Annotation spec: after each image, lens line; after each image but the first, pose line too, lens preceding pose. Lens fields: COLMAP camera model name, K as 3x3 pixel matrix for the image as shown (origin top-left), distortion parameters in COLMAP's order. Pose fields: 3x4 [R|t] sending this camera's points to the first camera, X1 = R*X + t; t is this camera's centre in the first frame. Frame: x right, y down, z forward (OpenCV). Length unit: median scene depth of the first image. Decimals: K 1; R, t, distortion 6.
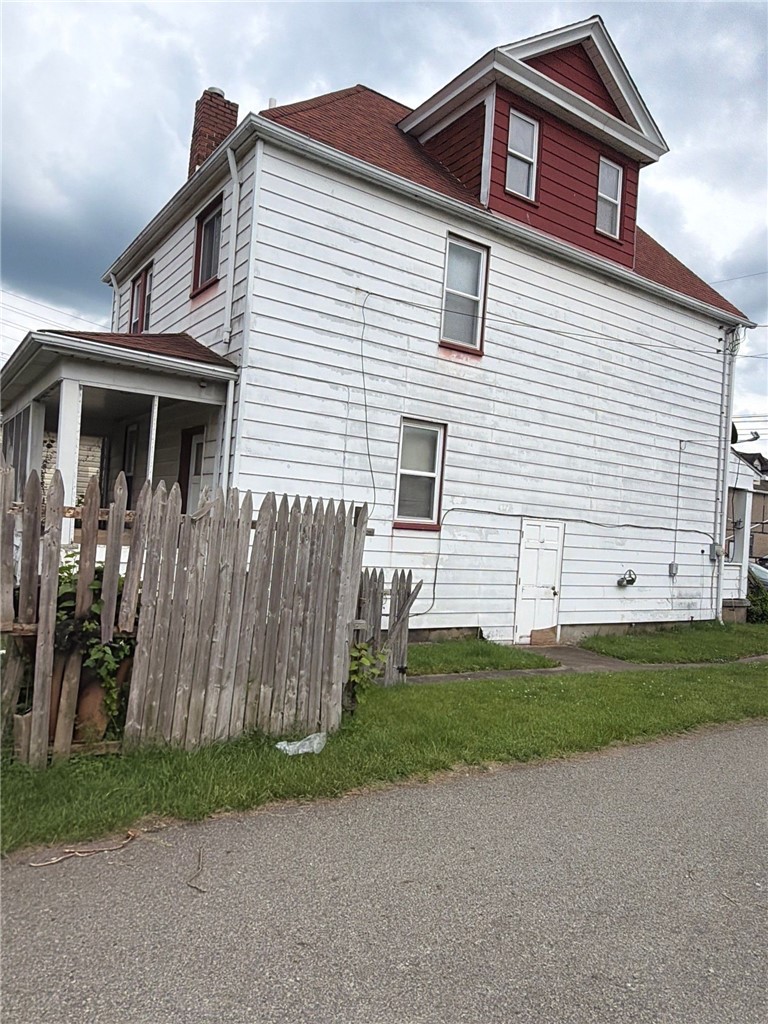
lens RADIAL K [[700.7, 0, 384.0], [0, 700.7, 512.0], [0, 0, 1]] dist [0.002509, -0.001129]
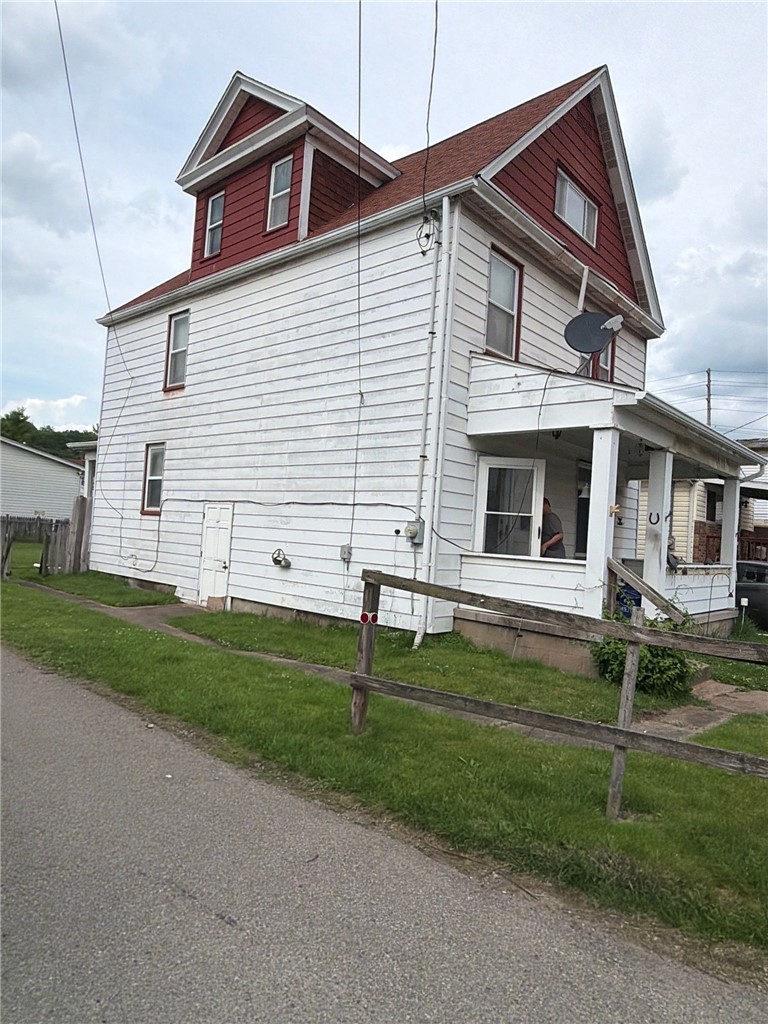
lens RADIAL K [[700.7, 0, 384.0], [0, 700.7, 512.0], [0, 0, 1]] dist [0.002509, -0.001129]
pose [[0.212326, -0.088776, -0.973158, 1.394024], [-0.031788, 0.994710, -0.097678, 0.129055], [0.976682, 0.051674, 0.208381, 1.004372]]
